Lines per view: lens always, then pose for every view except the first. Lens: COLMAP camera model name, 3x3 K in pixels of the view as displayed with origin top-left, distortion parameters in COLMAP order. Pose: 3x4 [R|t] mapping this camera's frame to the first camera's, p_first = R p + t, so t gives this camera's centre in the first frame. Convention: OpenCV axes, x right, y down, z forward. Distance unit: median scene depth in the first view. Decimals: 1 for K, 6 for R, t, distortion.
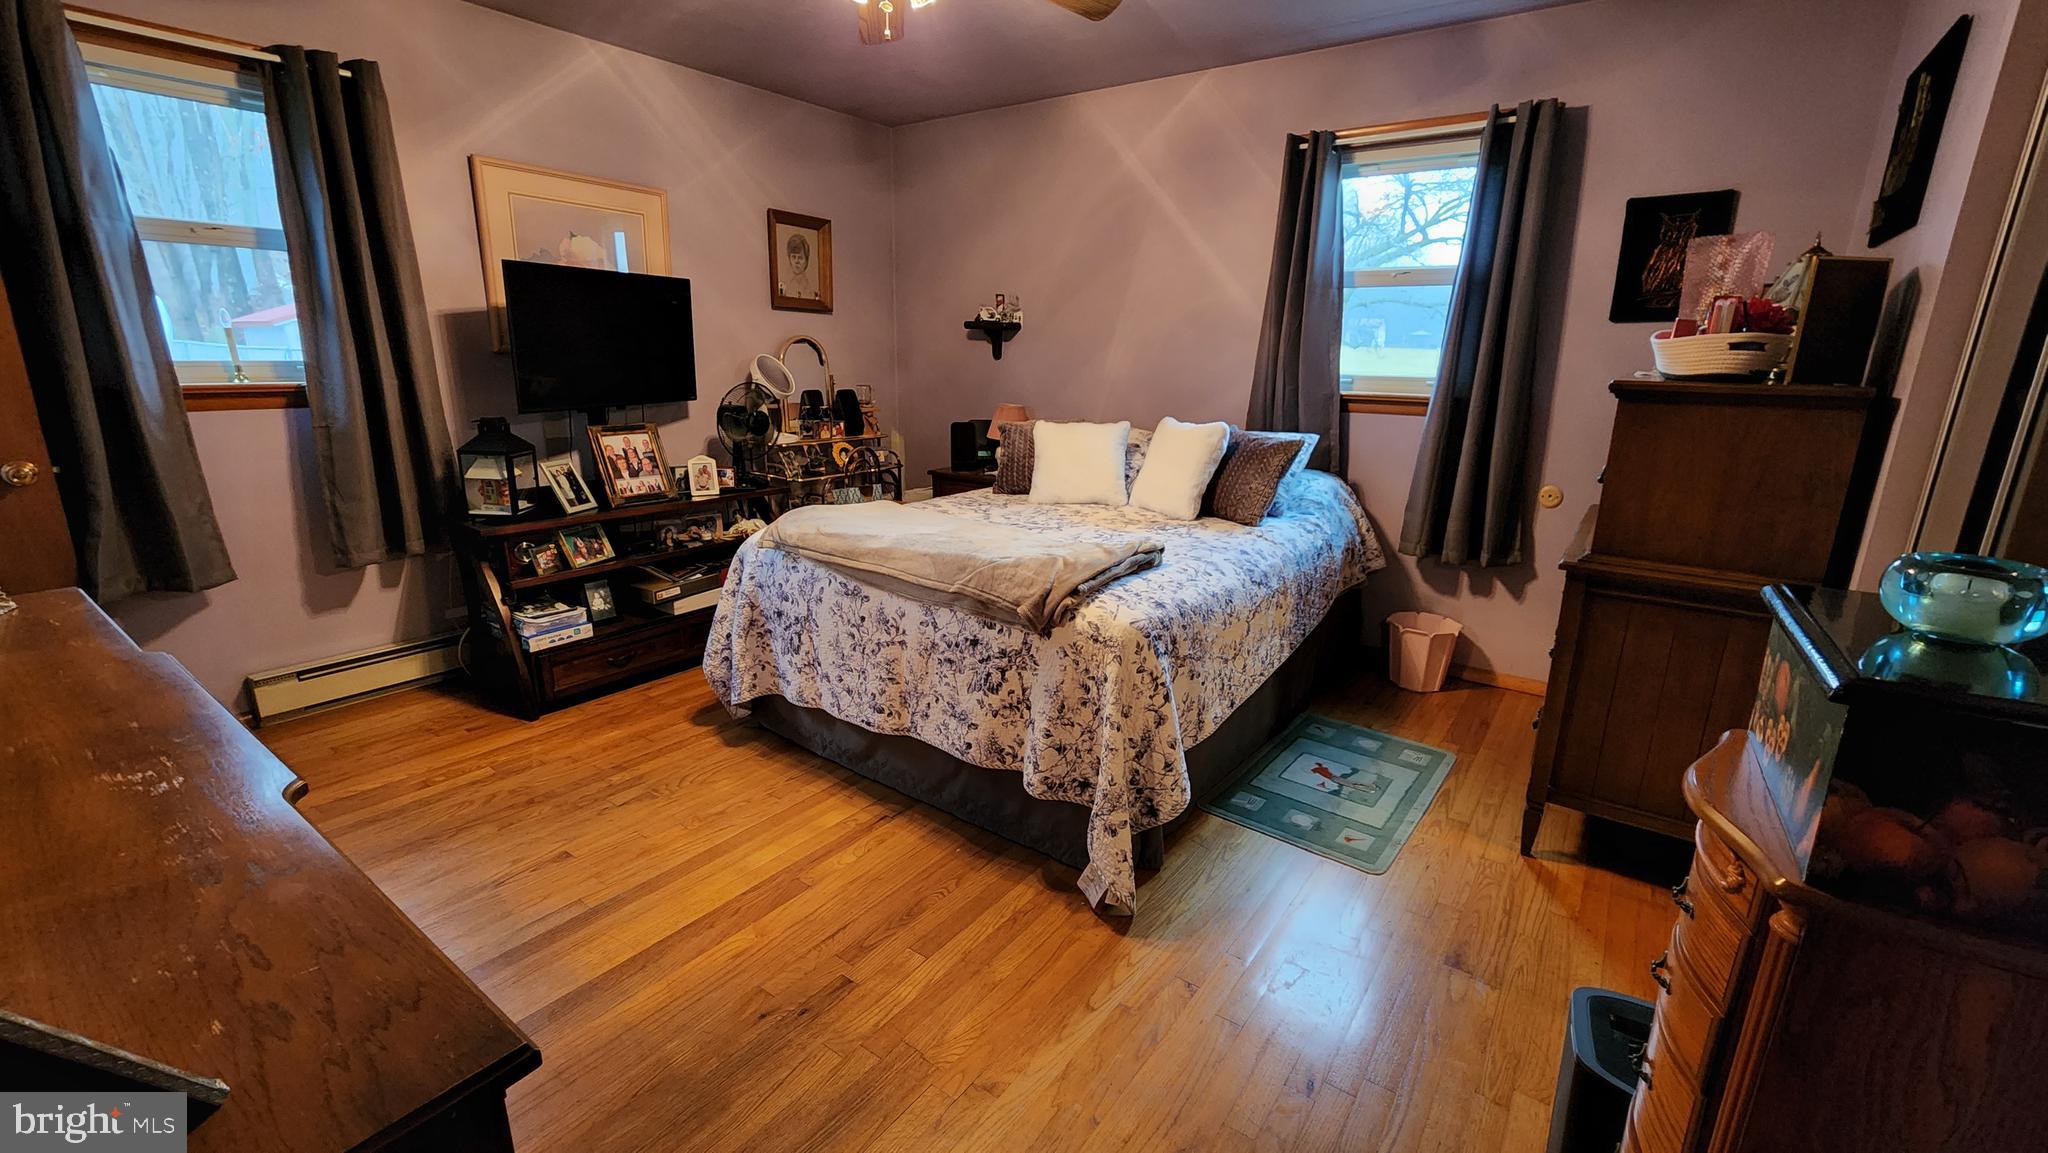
lens RADIAL K [[841.6, 0, 1032.1], [0, 841.6, 570.5], [0, 0, 1]] dist [-0.002015, -0.001348]
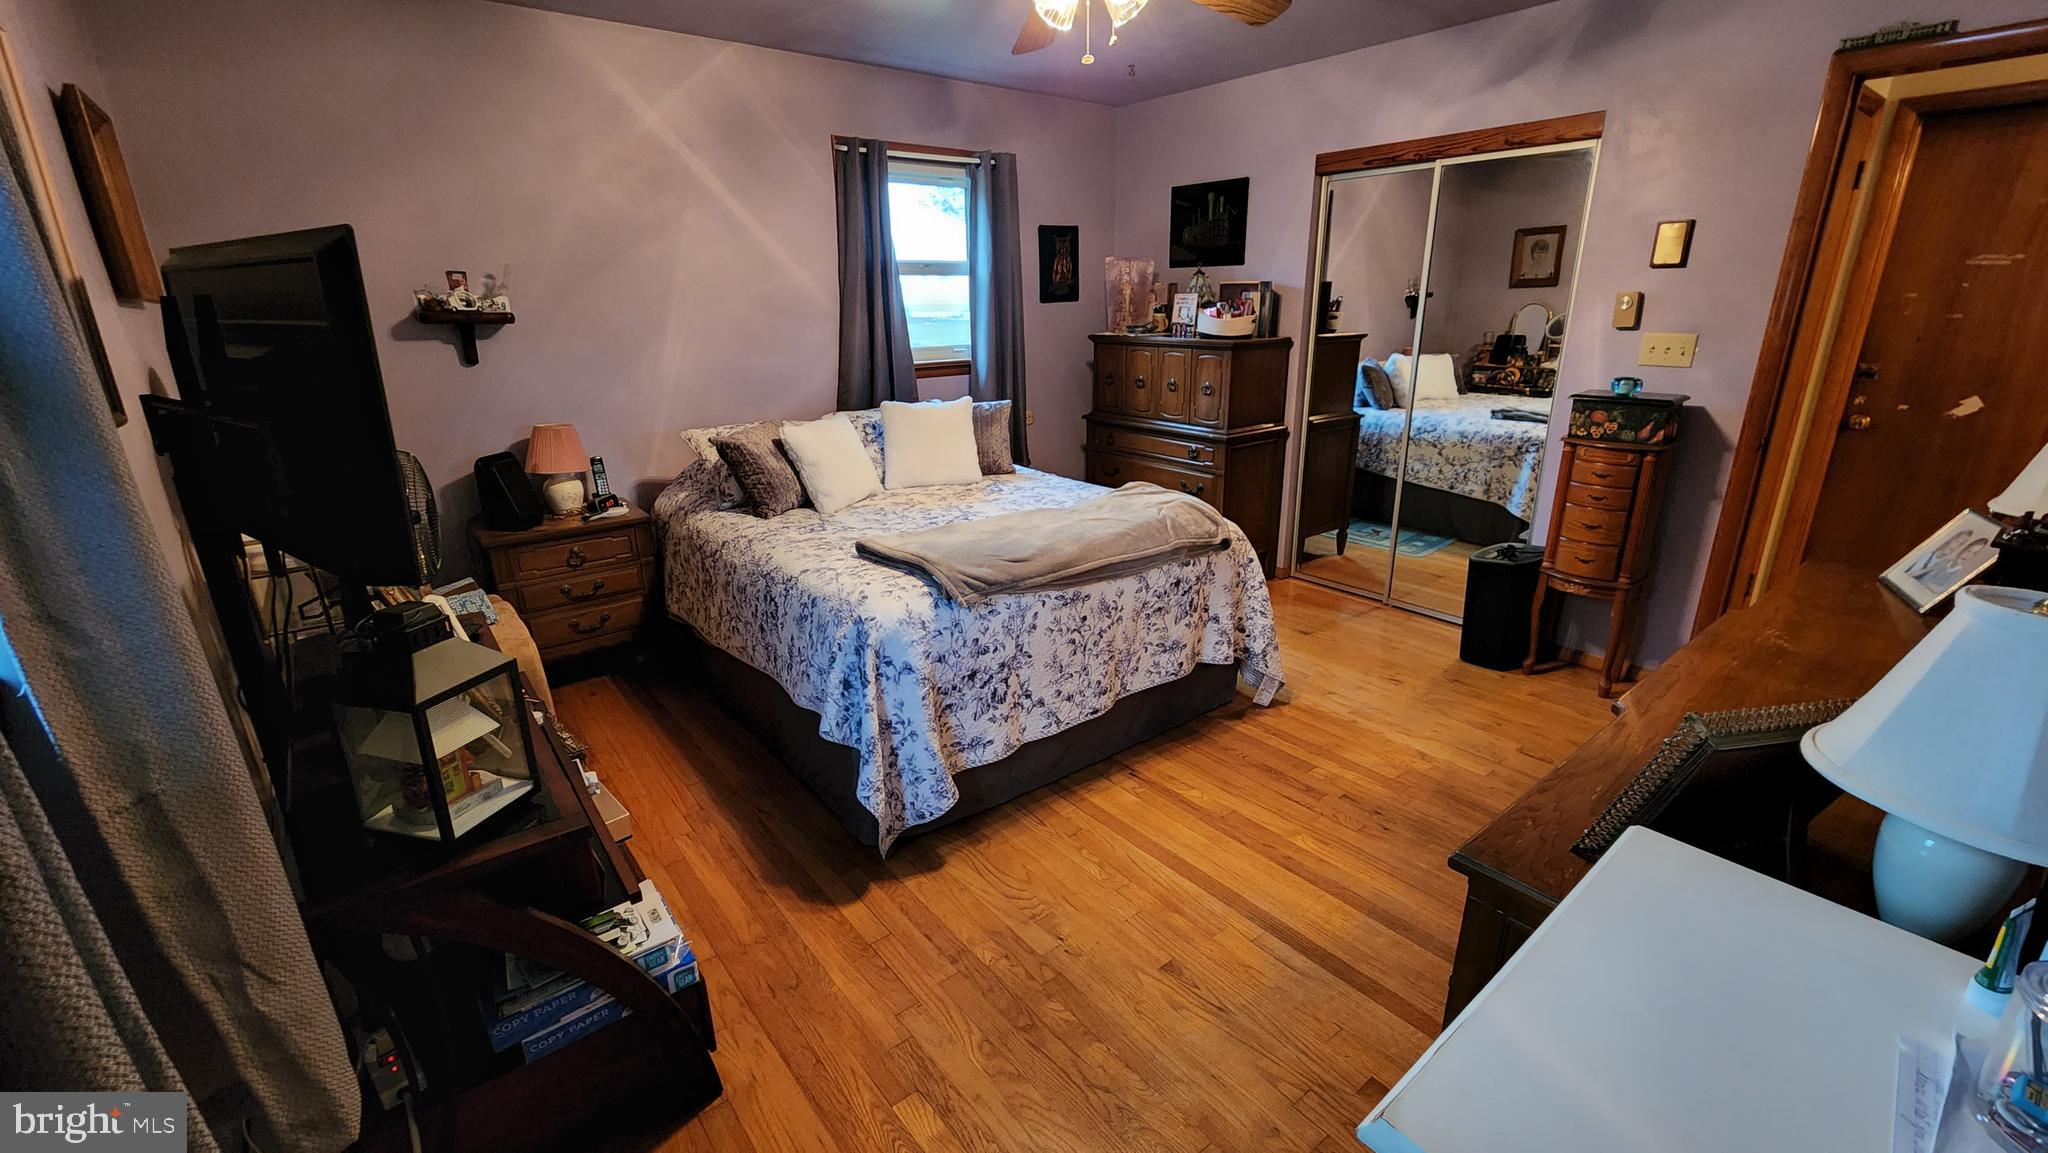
lens RADIAL K [[841.6, 0, 1034.2], [0, 841.6, 572.1], [0, 0, 1]] dist [-0.002015, -0.001348]
pose [[0.269282, -0.318095, 0.909012, -1.108875], [0.263881, 0.932125, 0.248012, -0.261783], [-0.926204, 0.173086, 0.334944, 0.677759]]
